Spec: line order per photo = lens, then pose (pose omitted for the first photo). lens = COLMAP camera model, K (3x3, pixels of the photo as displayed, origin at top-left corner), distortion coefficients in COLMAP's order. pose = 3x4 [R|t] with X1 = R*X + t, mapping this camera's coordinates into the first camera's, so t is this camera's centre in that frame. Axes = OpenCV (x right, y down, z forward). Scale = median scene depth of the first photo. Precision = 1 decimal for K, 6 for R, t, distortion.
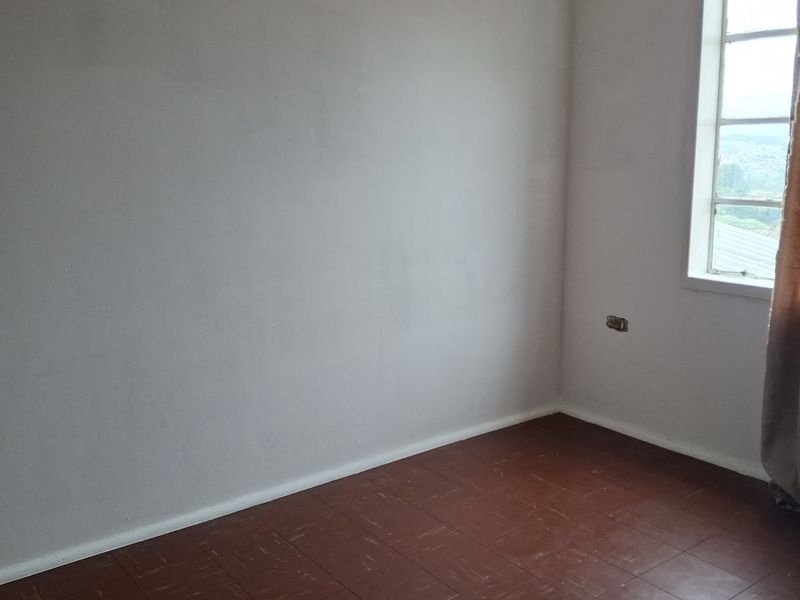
lens RADIAL K [[776.5, 0, 400.0], [0, 776.5, 300.0], [0, 0, 1]] dist [0.004255, -0.163776]
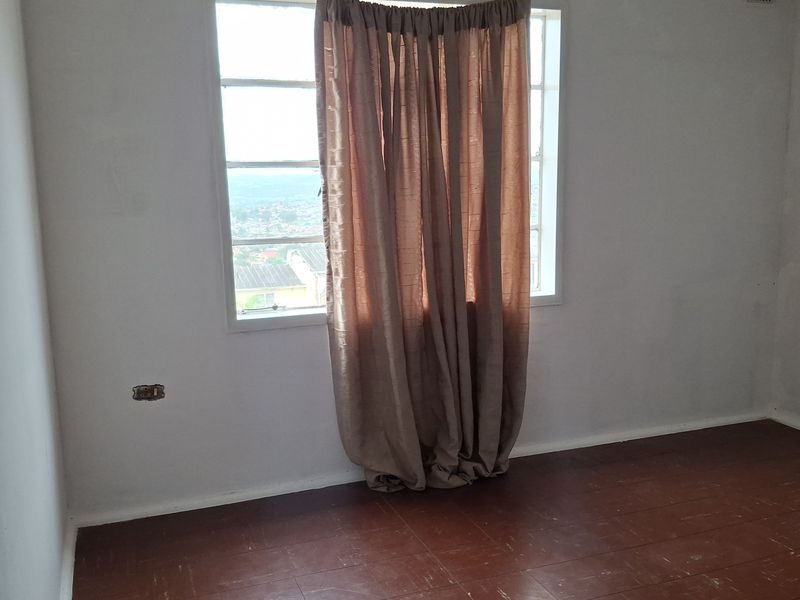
lens RADIAL K [[776.5, 0, 400.0], [0, 776.5, 300.0], [0, 0, 1]] dist [0.004255, -0.163776]
pose [[0.224154, -0.111751, 0.968125, -0.541373], [0.197071, 0.978079, 0.067272, -0.082402], [-0.954420, 0.175710, 0.241263, 0.578338]]
